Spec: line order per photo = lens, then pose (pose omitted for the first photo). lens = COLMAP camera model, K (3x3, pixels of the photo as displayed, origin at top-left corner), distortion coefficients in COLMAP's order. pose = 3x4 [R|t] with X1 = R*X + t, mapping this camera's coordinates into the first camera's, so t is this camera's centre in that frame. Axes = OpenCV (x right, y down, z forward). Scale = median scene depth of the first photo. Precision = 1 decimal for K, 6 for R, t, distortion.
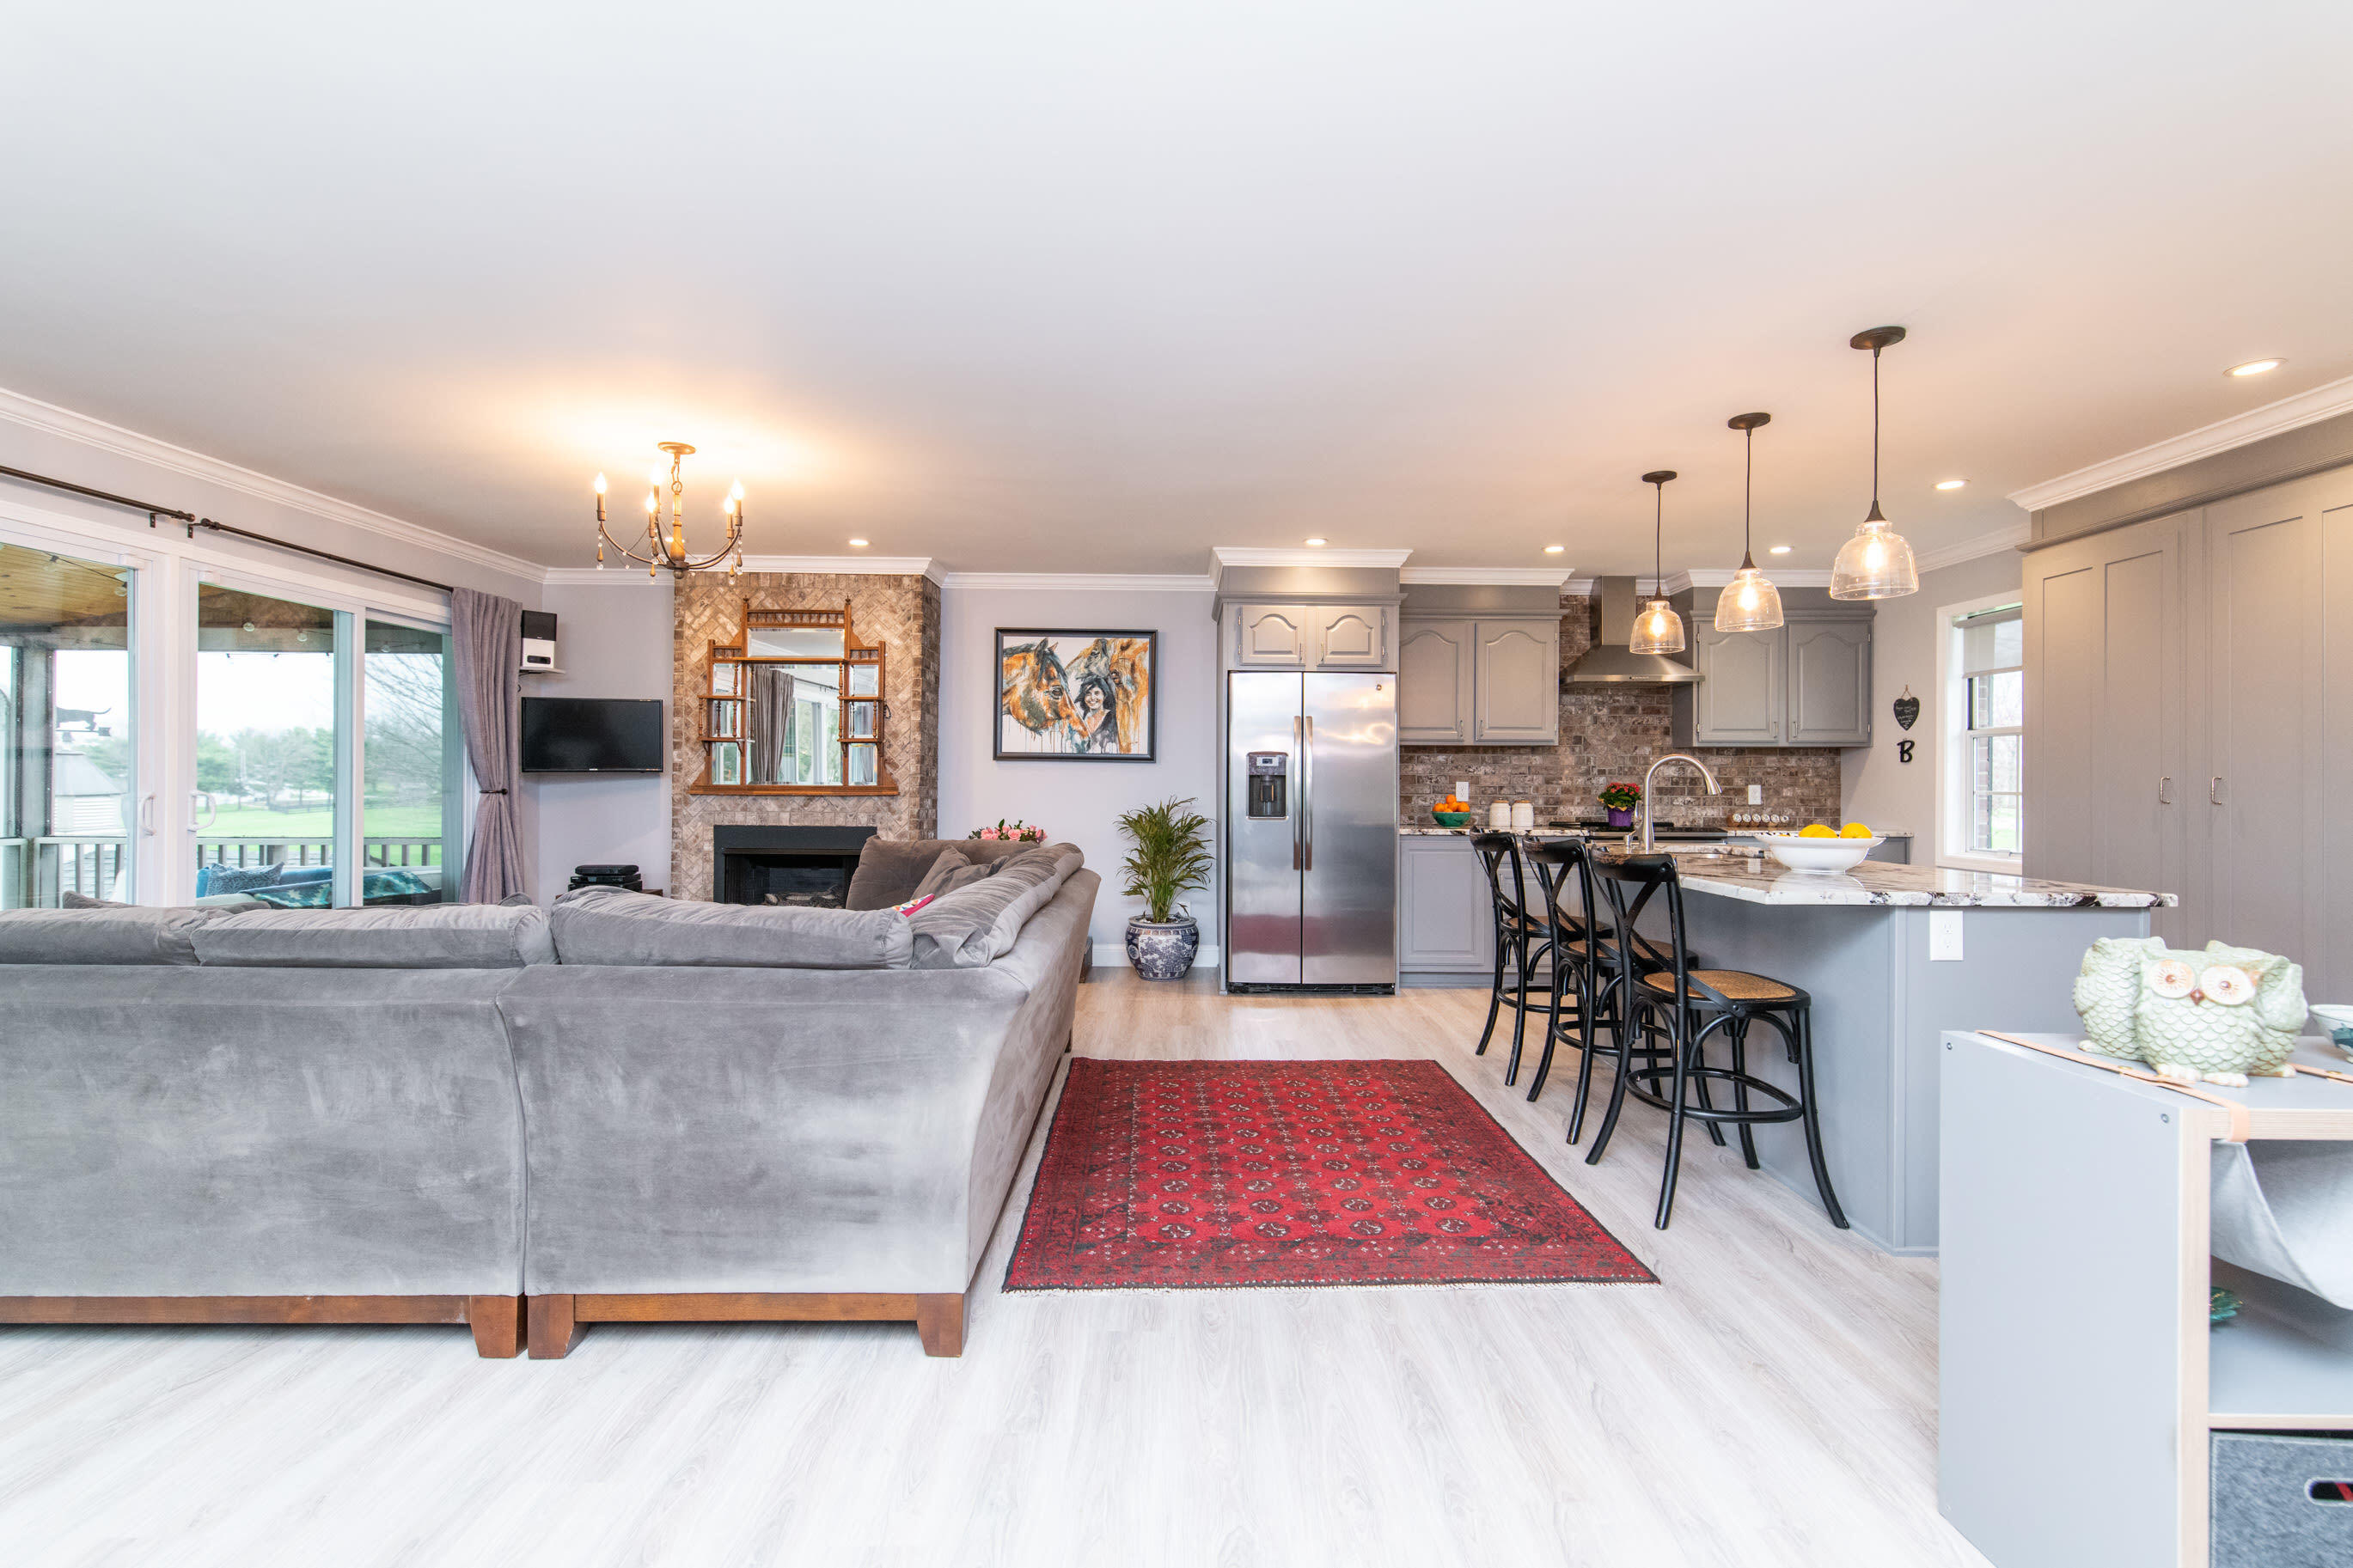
lens RADIAL K [[1028.1, 0, 1182.8], [0, 1028.1, 775.8], [0, 0, 1]] dist [0.008541, 0.000082]
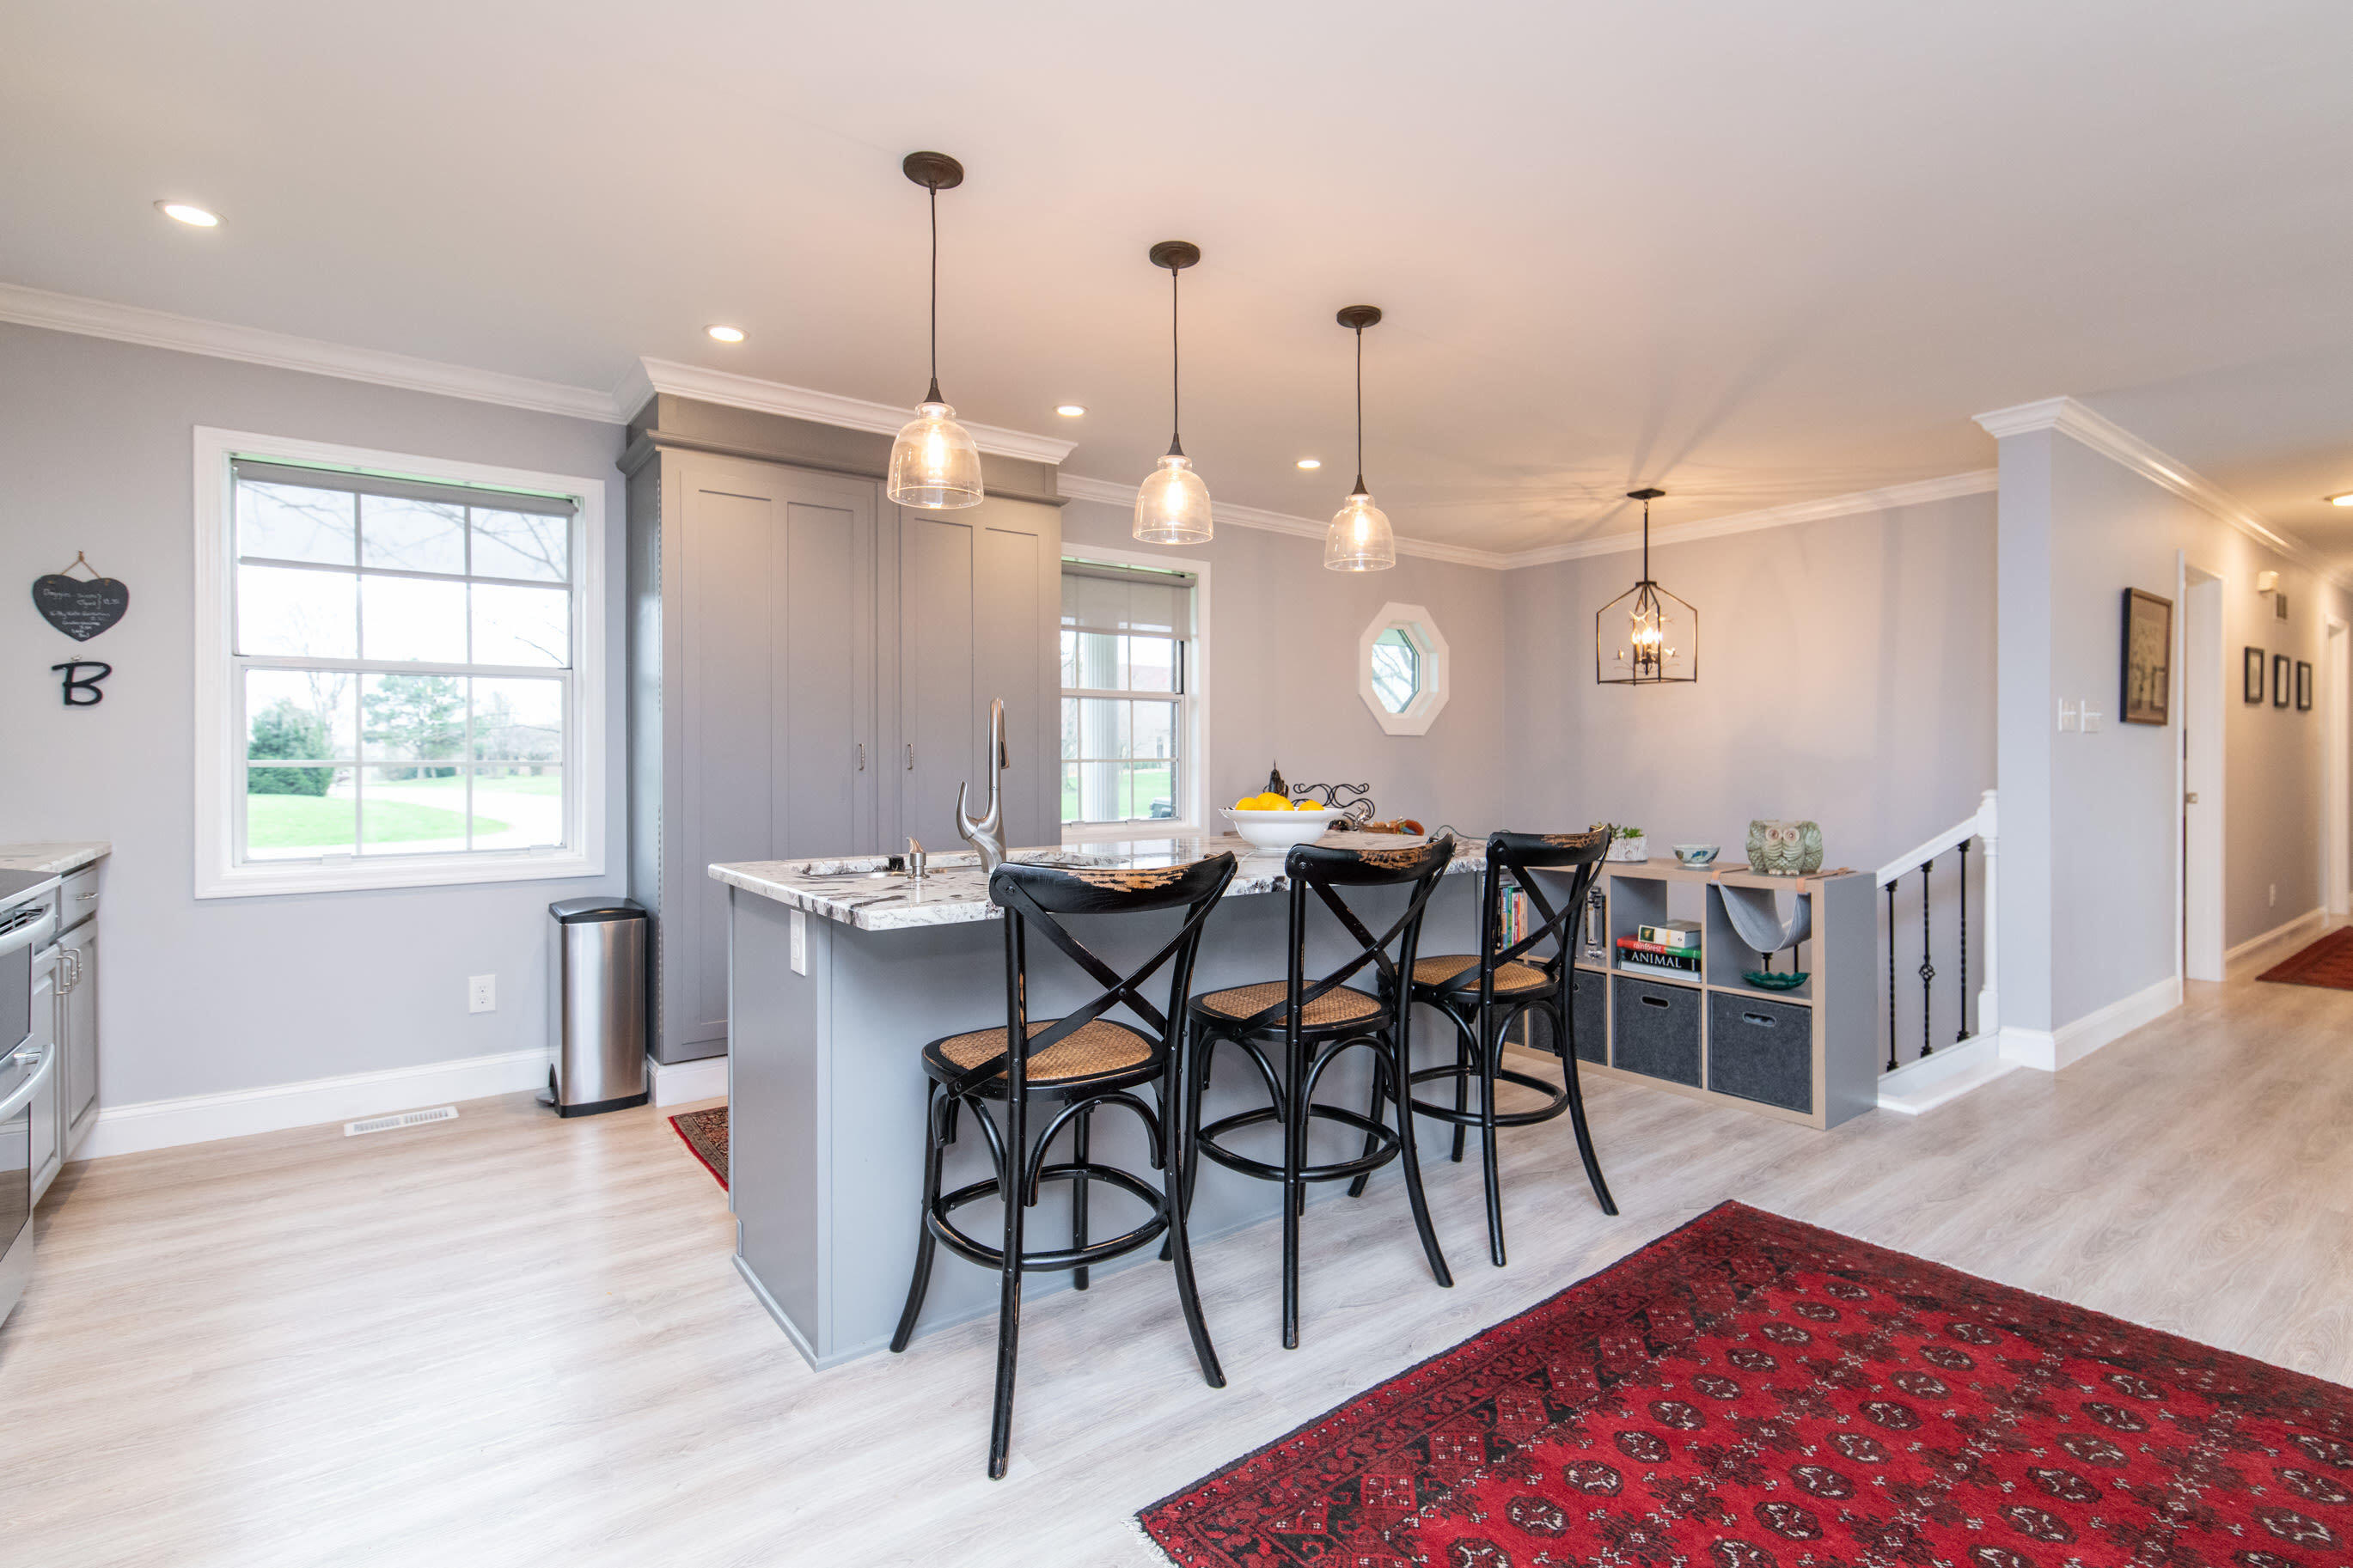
lens RADIAL K [[1111.2, 0, 1189.6], [0, 1111.2, 773.3], [0, 0, 1]] dist [0.001408, -0.000399]
pose [[-0.602169, -0.018880, 0.798146, -0.054449], [-0.009319, 0.999818, 0.016620, 0.005534], [-0.798314, 0.002570, -0.602235, 0.871958]]
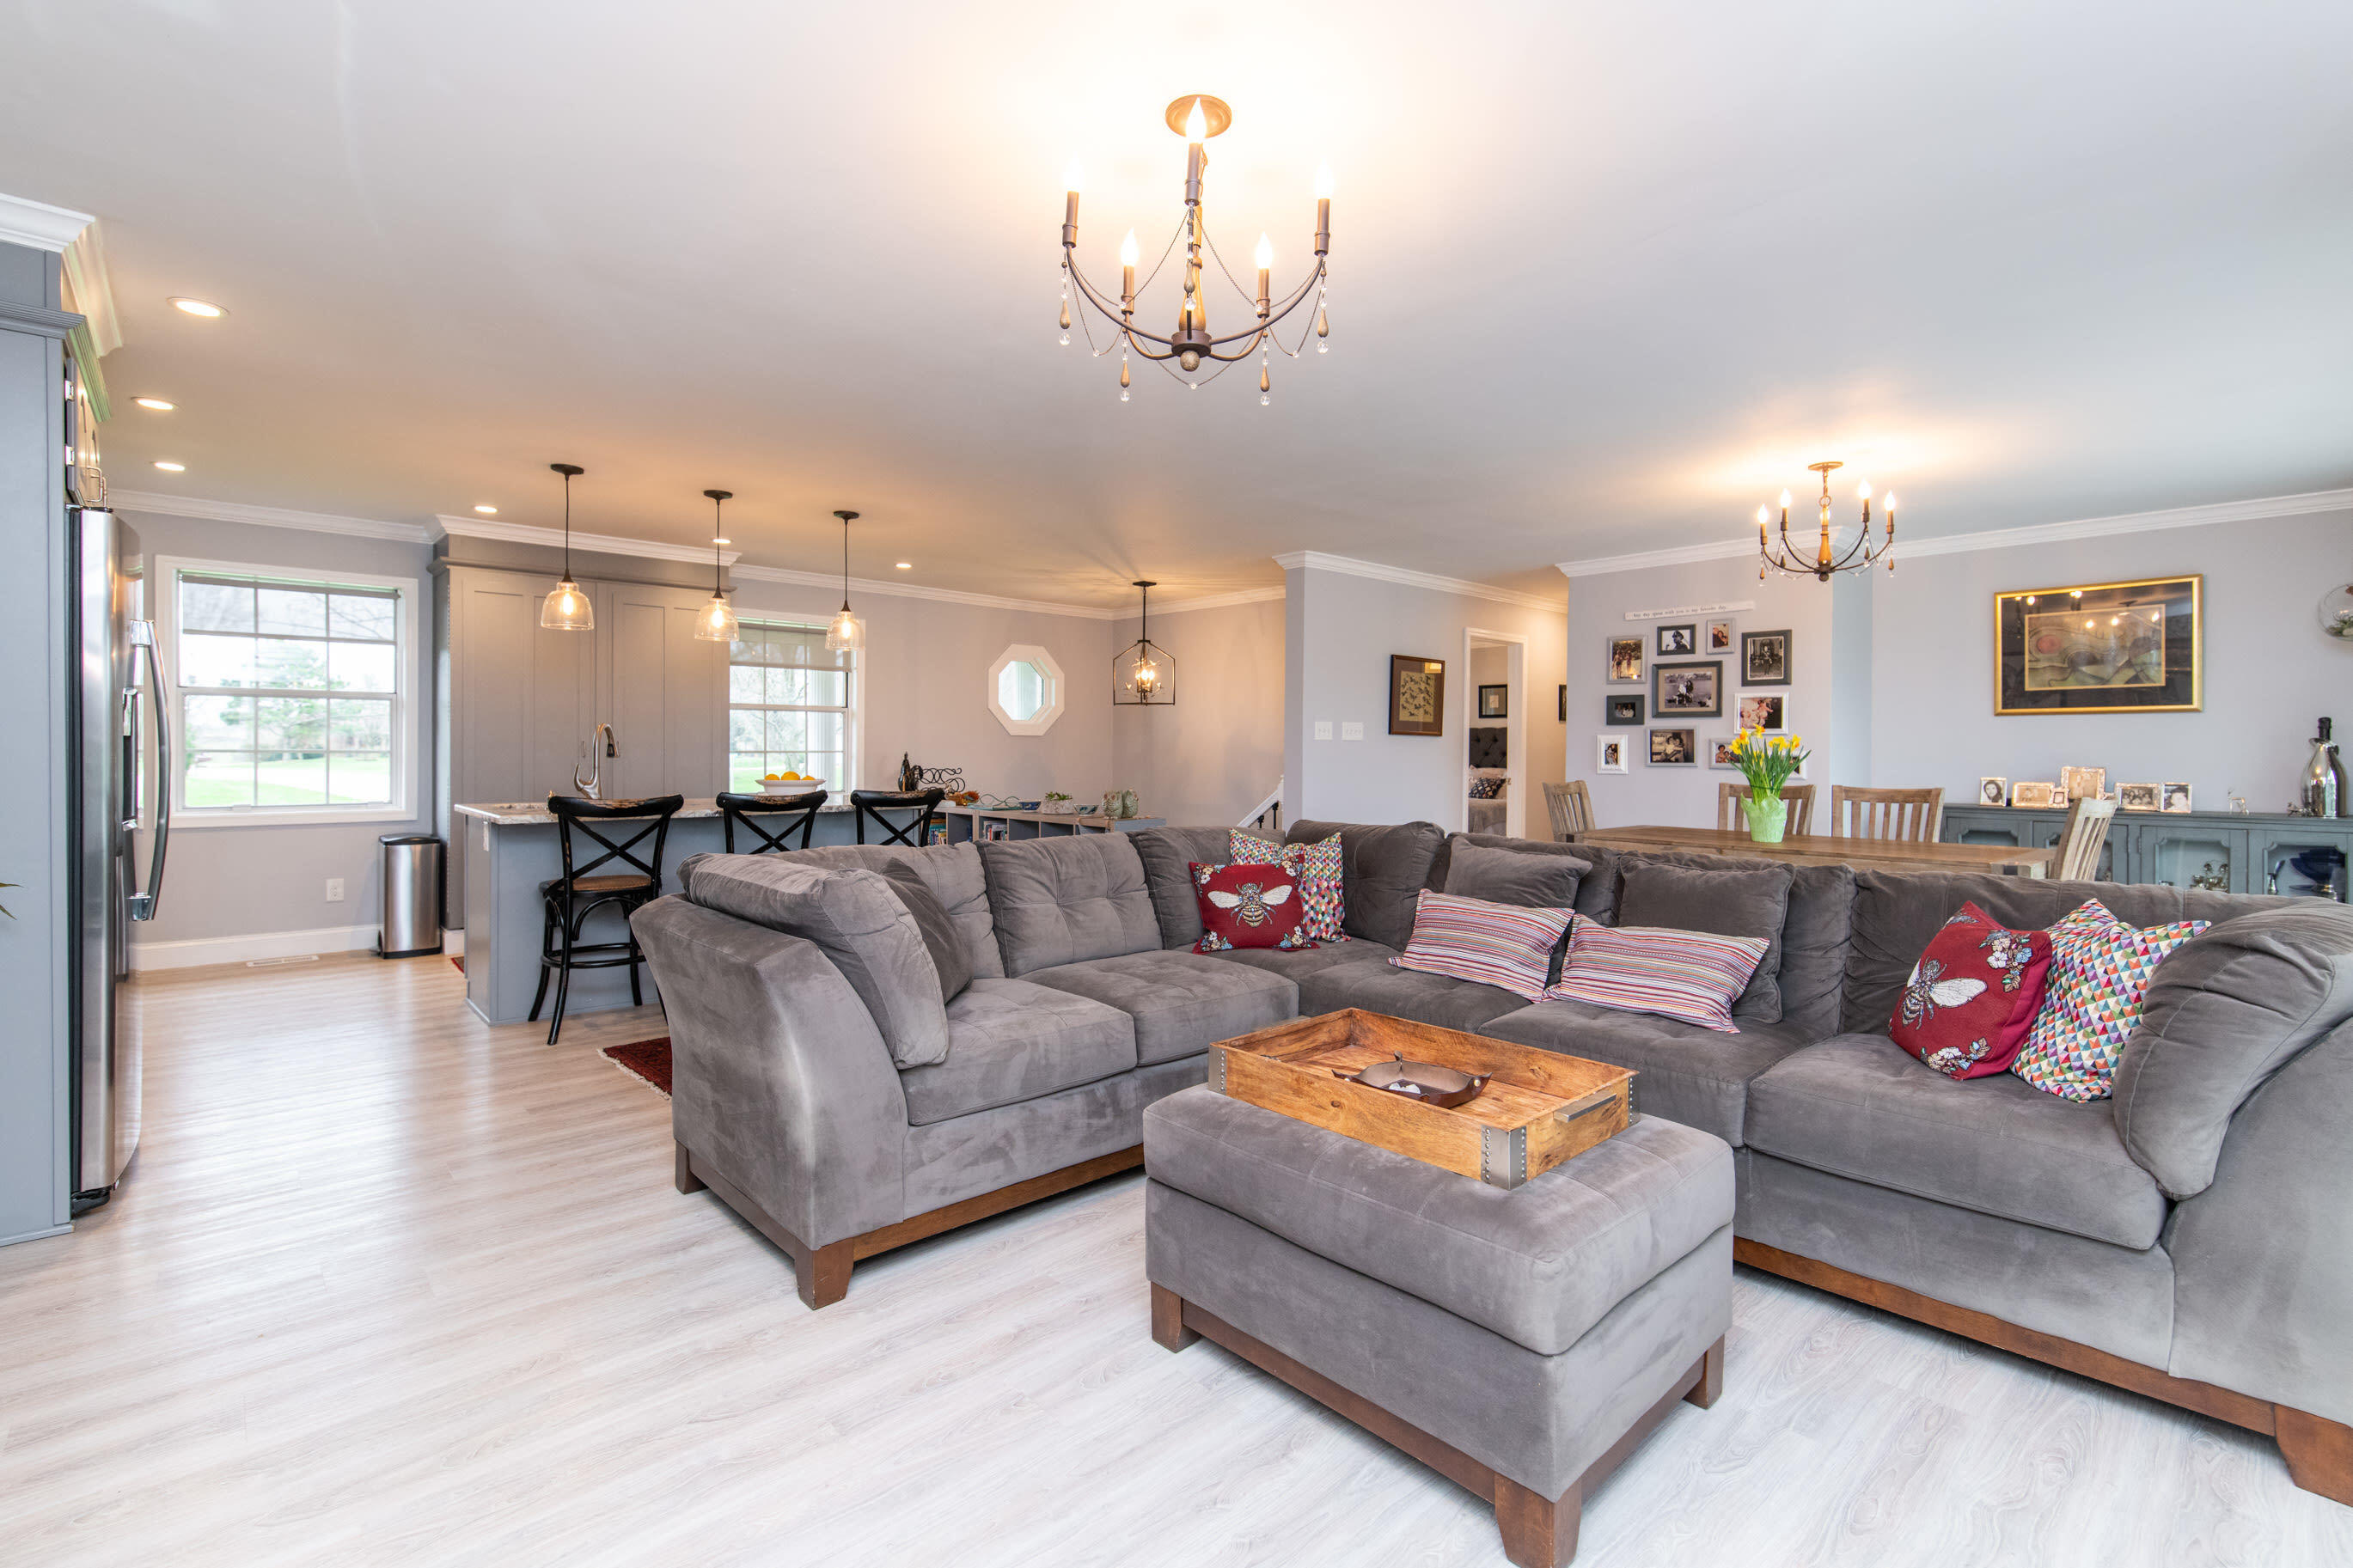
lens RADIAL K [[1065.0, 0, 1186.5], [0, 1065.0, 763.8], [0, 0, 1]] dist [0.003392, 0.000564]
pose [[-0.676041, -0.025240, 0.736431, -0.585202], [-0.018428, 0.999680, 0.017345, -0.005884], [-0.736633, -0.001845, -0.676290, 0.901979]]
